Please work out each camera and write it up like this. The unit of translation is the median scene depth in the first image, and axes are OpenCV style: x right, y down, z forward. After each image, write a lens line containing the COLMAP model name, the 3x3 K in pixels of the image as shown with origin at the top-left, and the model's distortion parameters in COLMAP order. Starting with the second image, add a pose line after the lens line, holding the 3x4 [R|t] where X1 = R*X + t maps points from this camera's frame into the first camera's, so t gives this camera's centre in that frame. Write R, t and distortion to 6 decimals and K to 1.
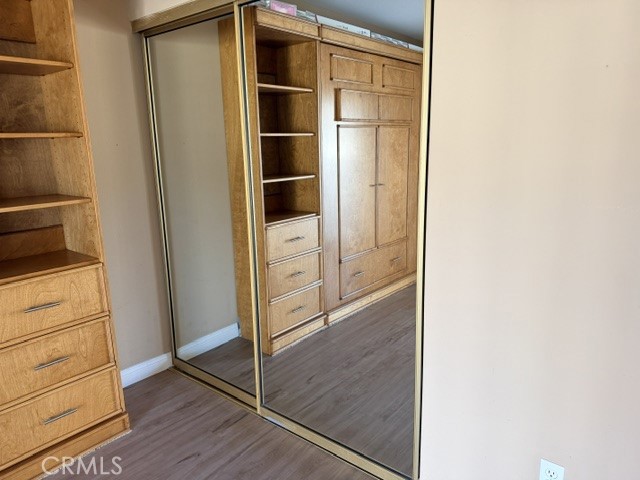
lens RADIAL K [[467.2, 0, 320.0], [0, 467.2, 240.0], [0, 0, 1]] dist [0.009168, -0.004888]
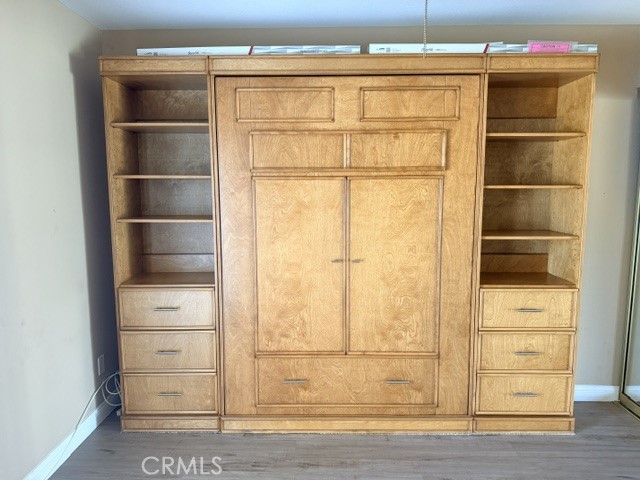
lens RADIAL K [[467.2, 0, 320.0], [0, 467.2, 240.0], [0, 0, 1]] dist [0.009168, -0.004888]
pose [[0.627629, 0.124938, -0.768422, 0.042358], [-0.182387, 0.983167, 0.010884, 0.033168], [0.756847, 0.133319, 0.639851, -0.323853]]
